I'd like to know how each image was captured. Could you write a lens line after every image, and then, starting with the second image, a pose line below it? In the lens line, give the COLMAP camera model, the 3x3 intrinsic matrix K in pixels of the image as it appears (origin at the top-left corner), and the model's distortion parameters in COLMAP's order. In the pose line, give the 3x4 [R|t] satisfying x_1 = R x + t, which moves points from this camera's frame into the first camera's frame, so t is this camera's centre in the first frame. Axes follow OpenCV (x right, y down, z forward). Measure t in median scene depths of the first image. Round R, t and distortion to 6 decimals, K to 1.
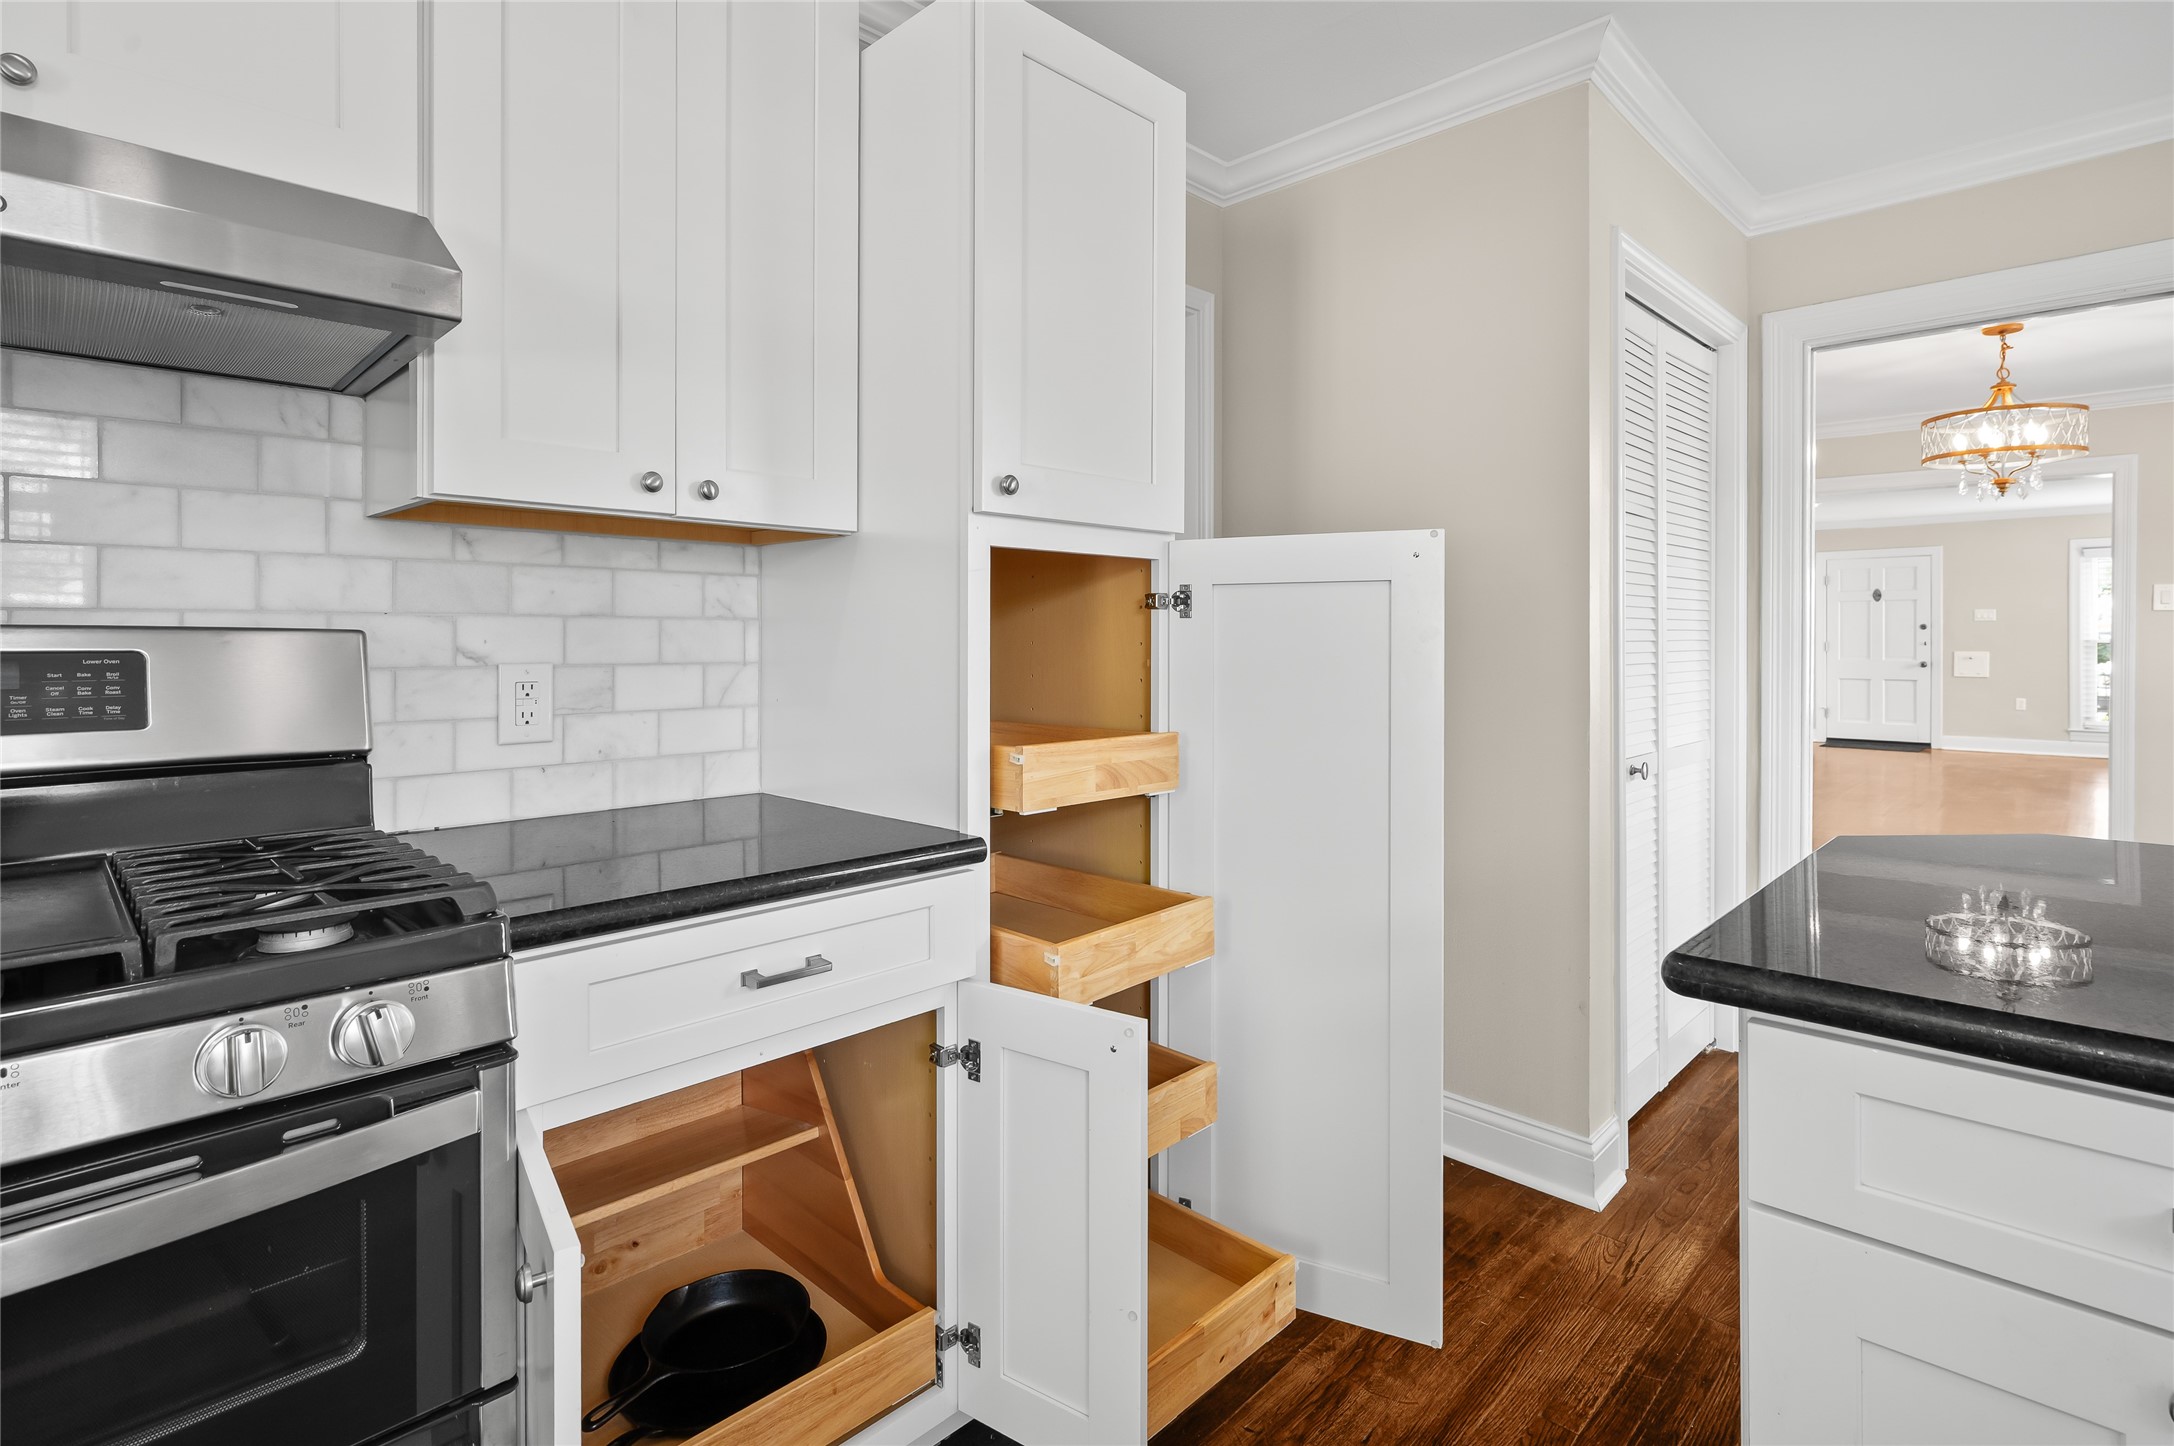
lens RADIAL K [[1068.2, 0, 1093.0], [0, 1068.2, 641.2], [0, 0, 1]] dist [-0.003730, -0.000969]
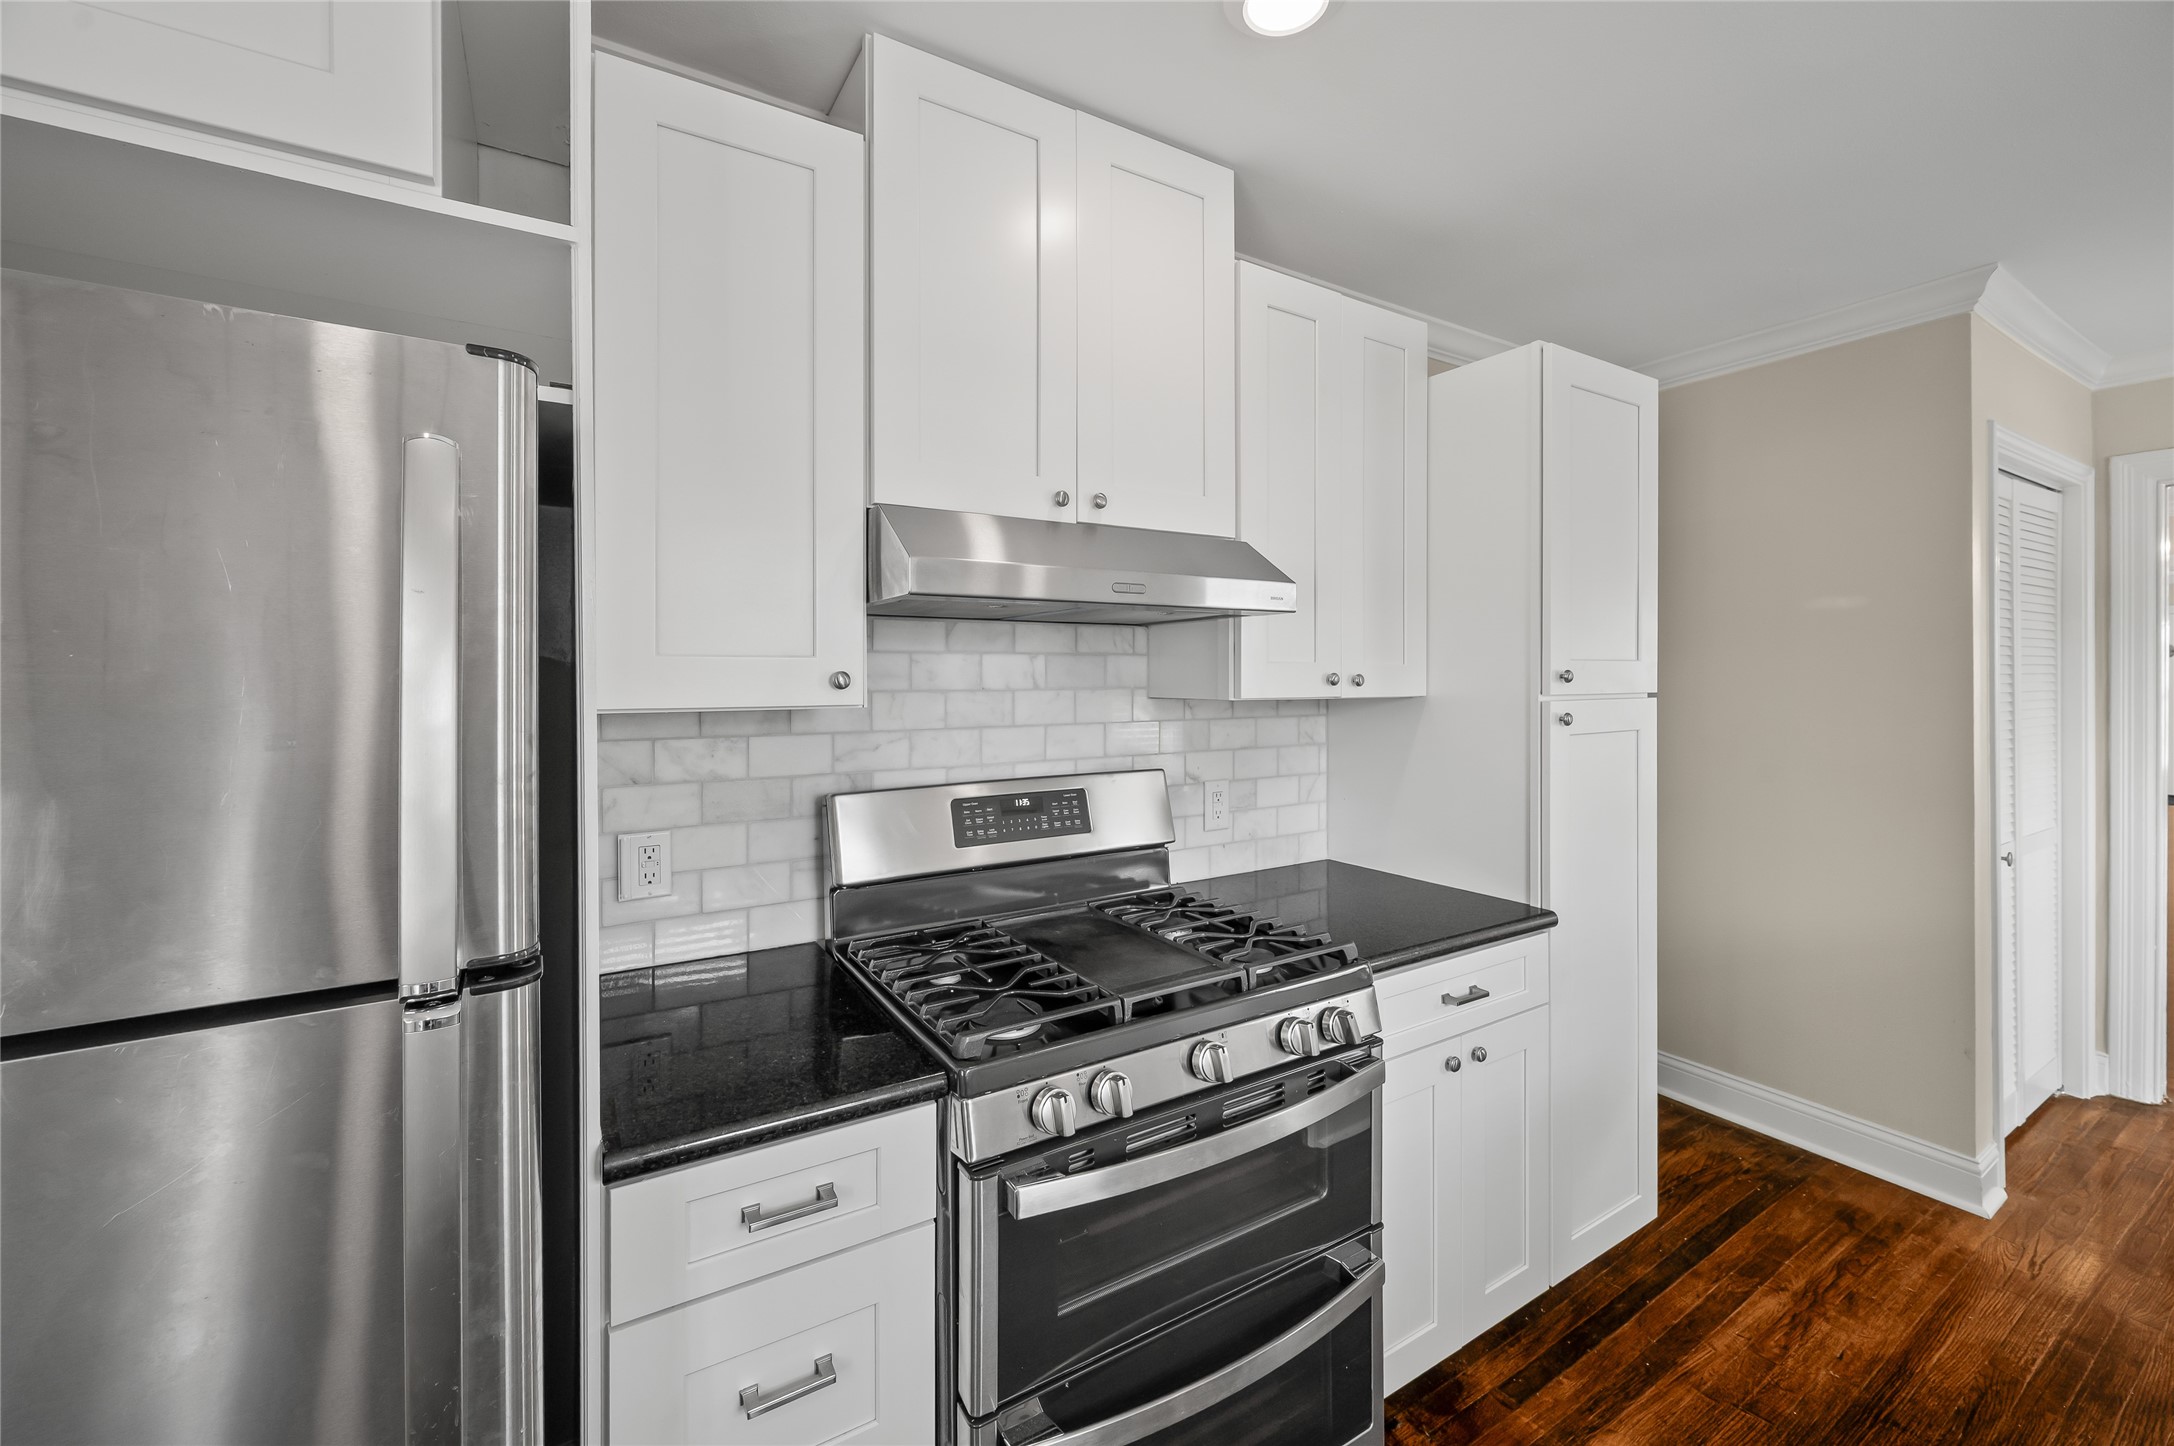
lens RADIAL K [[879.1, 0, 1091.9], [0, 879.1, 678.3], [0, 0, 1]] dist [-0.001045, 0.000356]
pose [[0.971542, -0.003090, -0.236846, -0.350590], [0.002684, 0.999994, -0.002037, -0.114563], [0.236851, 0.001343, 0.971545, -0.290455]]
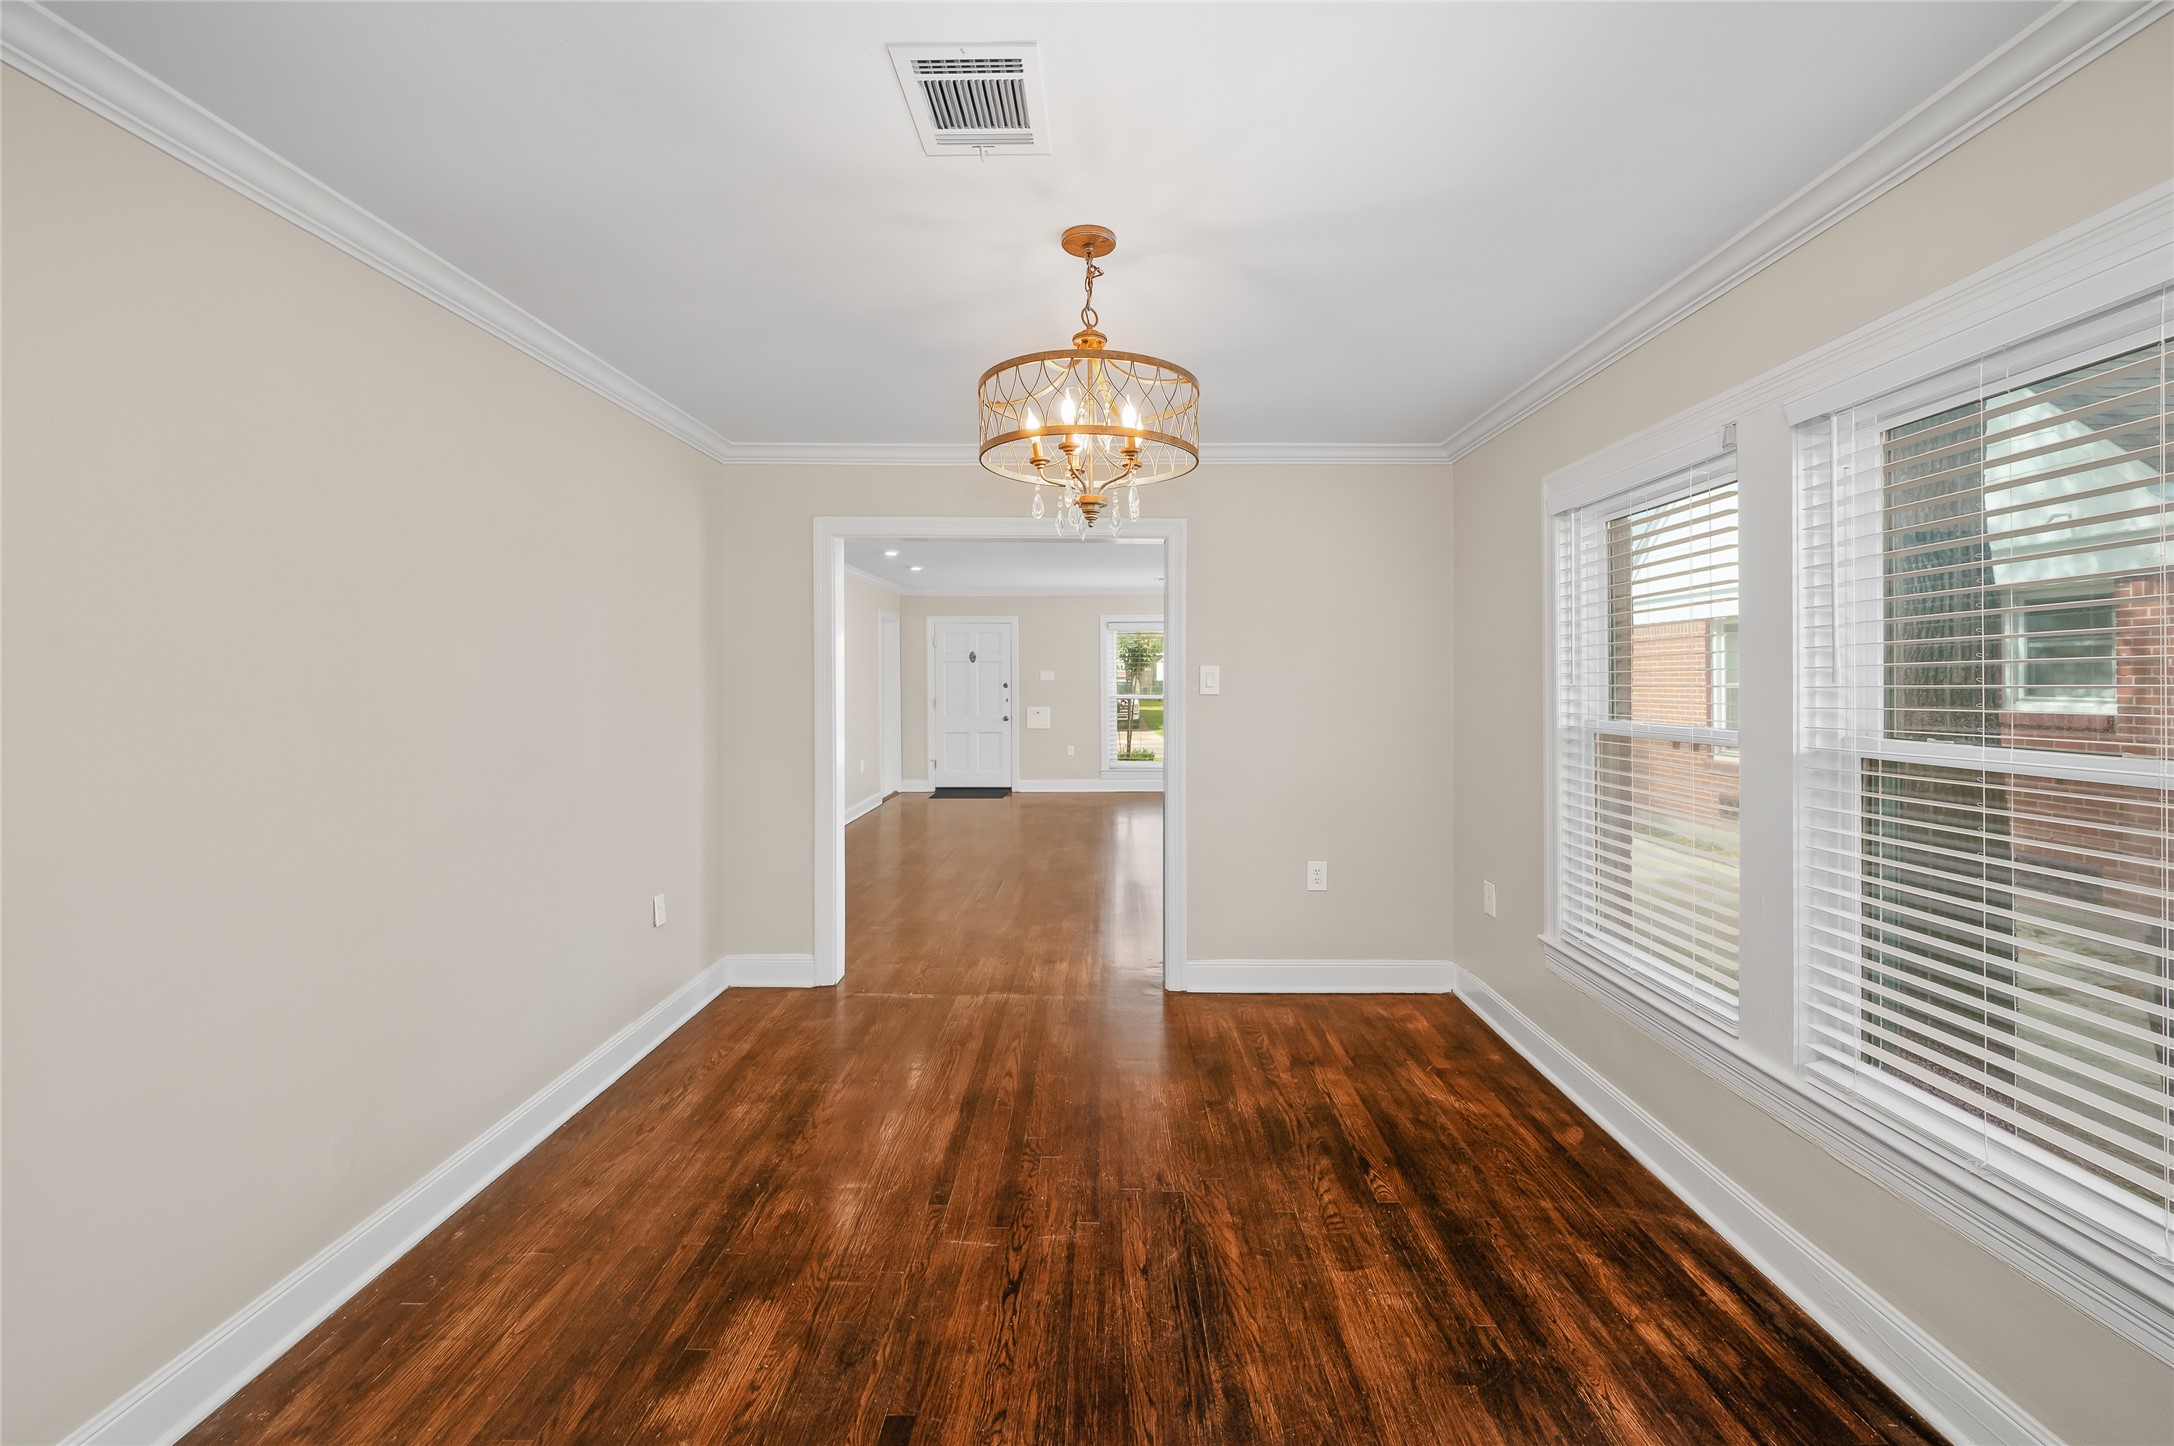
lens RADIAL K [[879.1, 0, 1091.9], [0, 879.1, 678.3], [0, 0, 1]] dist [-0.001045, 0.000356]
pose [[0.728998, -0.002574, 0.684511, 1.155690], [0.005027, 0.999986, -0.001594, -0.111277], [-0.684497, 0.004603, 0.729001, 1.428228]]
